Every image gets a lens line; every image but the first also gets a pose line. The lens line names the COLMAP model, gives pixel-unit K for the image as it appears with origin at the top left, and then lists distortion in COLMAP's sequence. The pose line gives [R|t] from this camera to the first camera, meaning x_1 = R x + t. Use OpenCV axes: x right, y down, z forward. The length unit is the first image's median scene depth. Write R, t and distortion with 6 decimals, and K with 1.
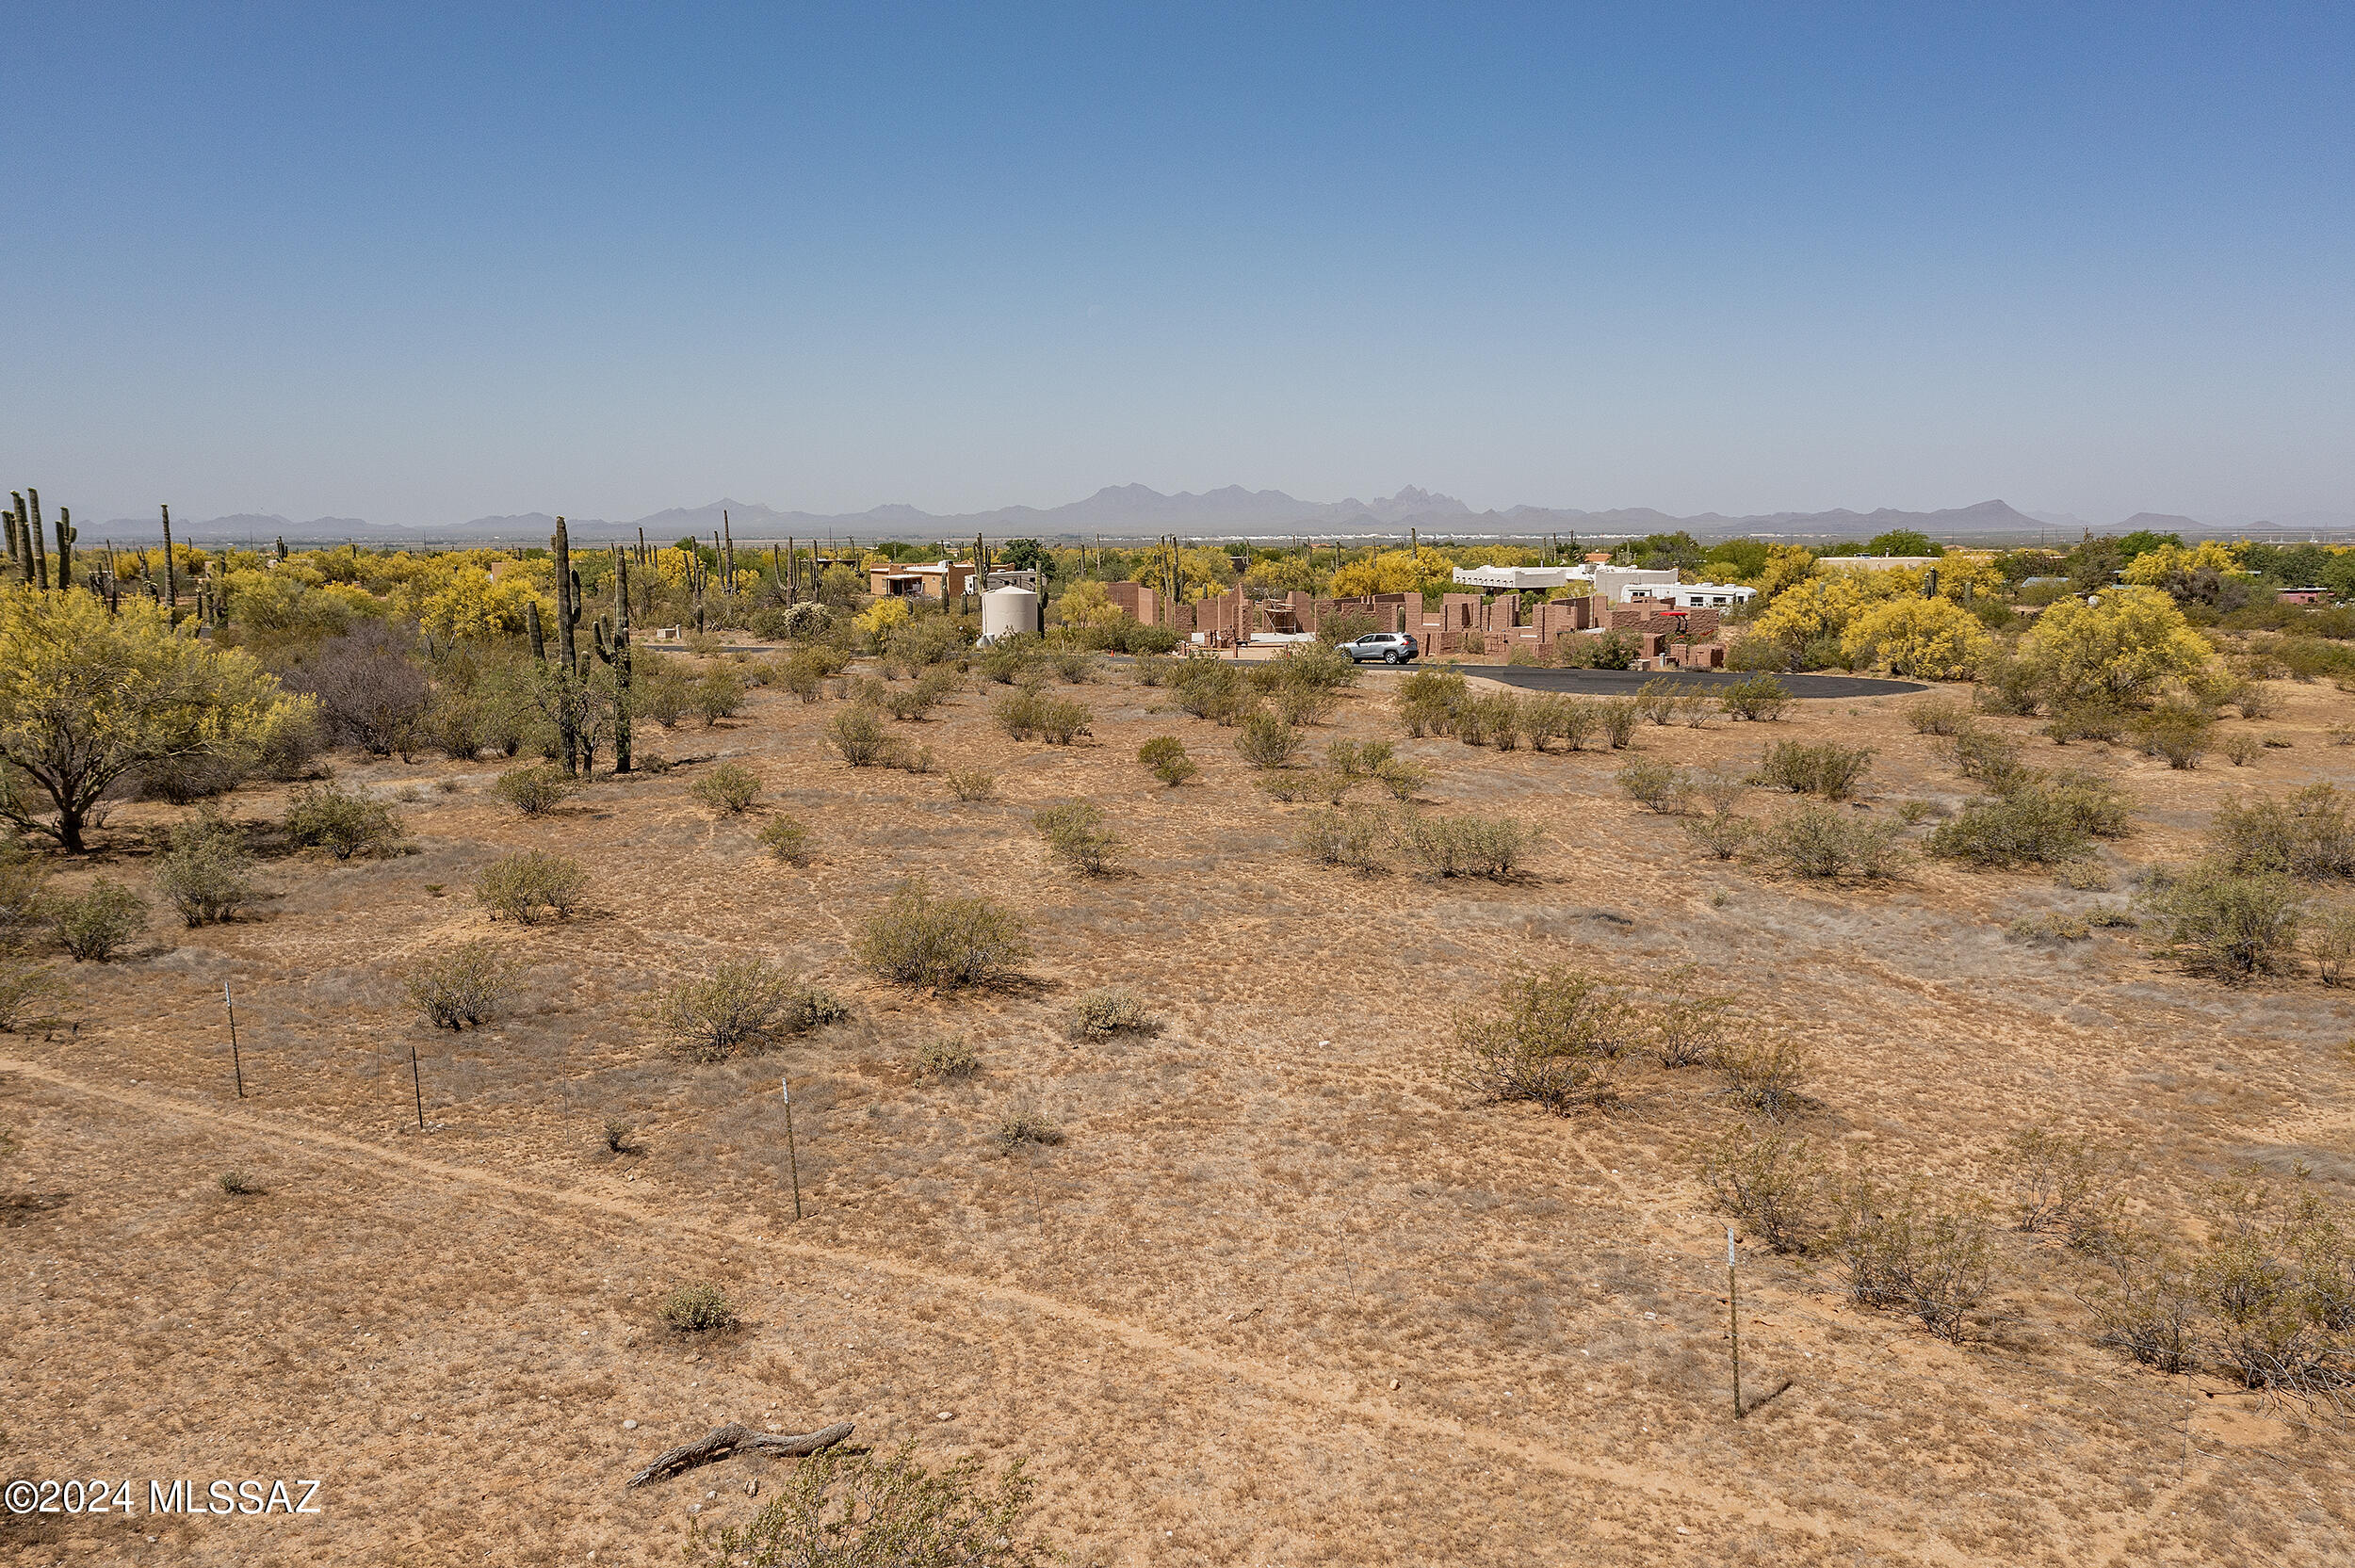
lens RADIAL K [[1851.5, 0, 1177.5], [0, 1851.5, 784.0], [0, 0, 1]] dist [-0.010675, 0.006418]
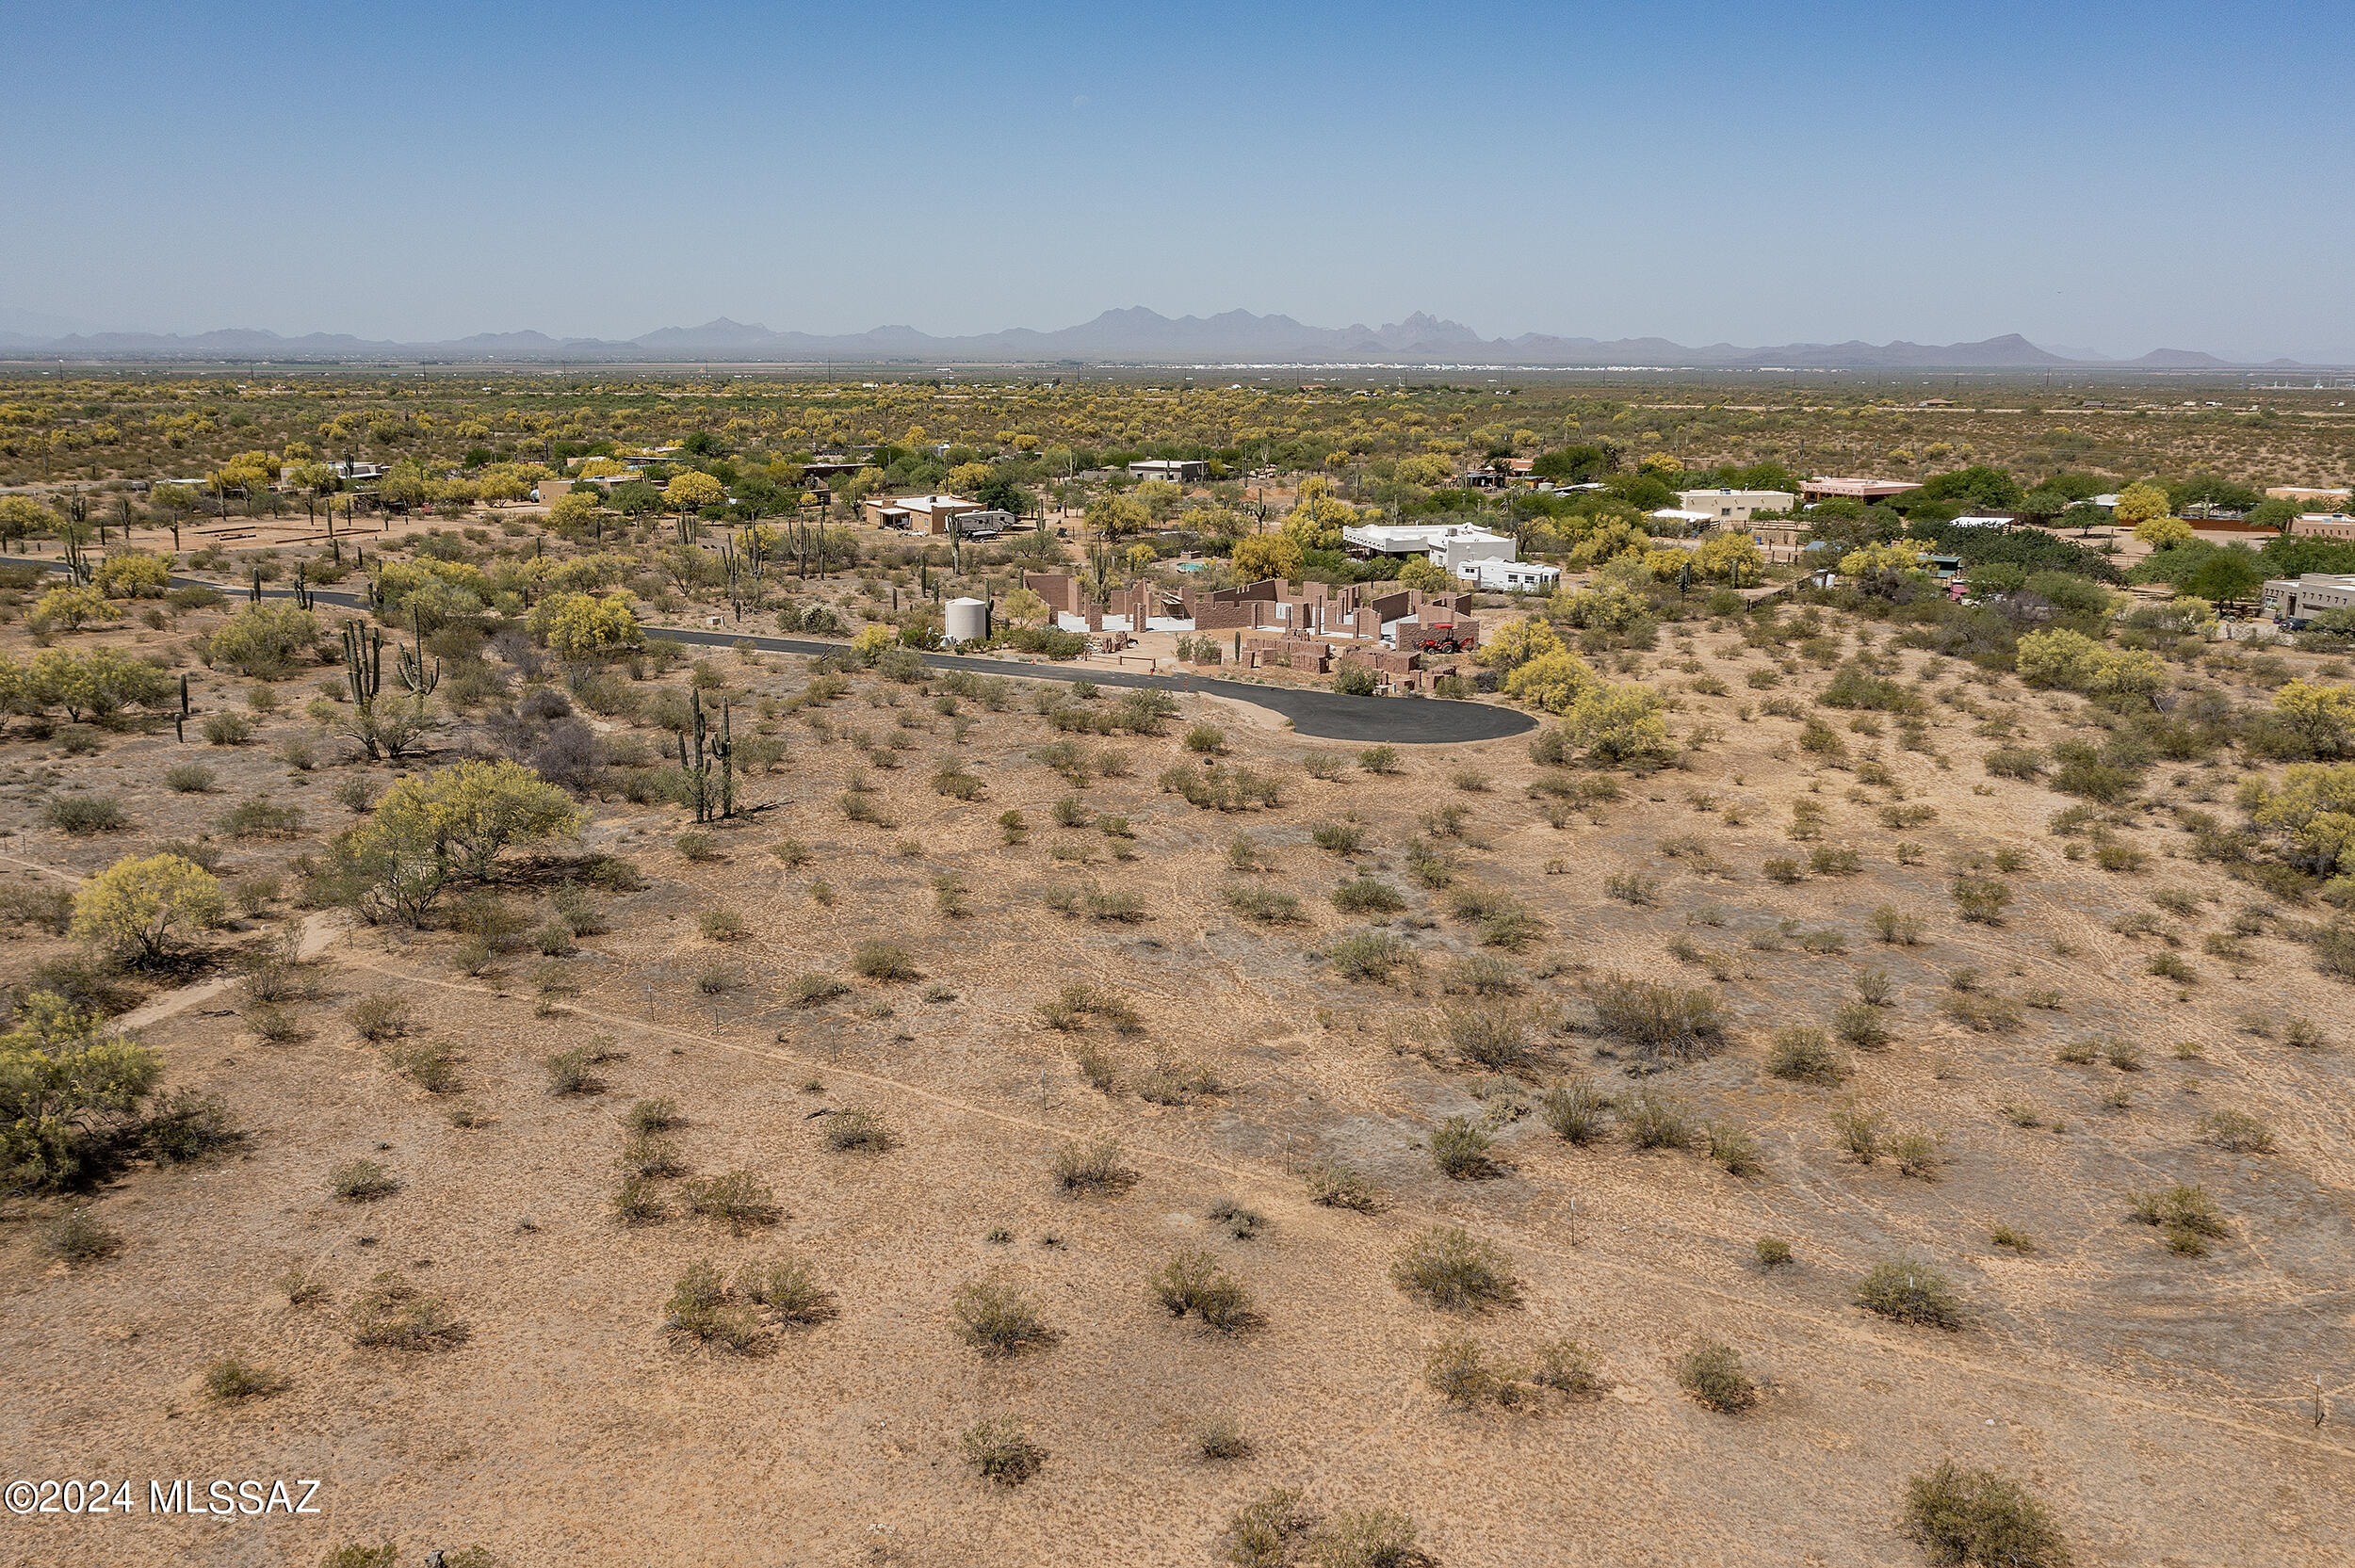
lens RADIAL K [[1860.5, 0, 1177.5], [0, 1860.5, 784.0], [0, 0, 1]] dist [-0.010701, 0.006426]
pose [[0.999933, 0.011542, -0.000605, 0.282042], [-0.011436, 0.995654, 0.092428, -0.399220], [0.001669, -0.092415, 0.995719, -1.577284]]
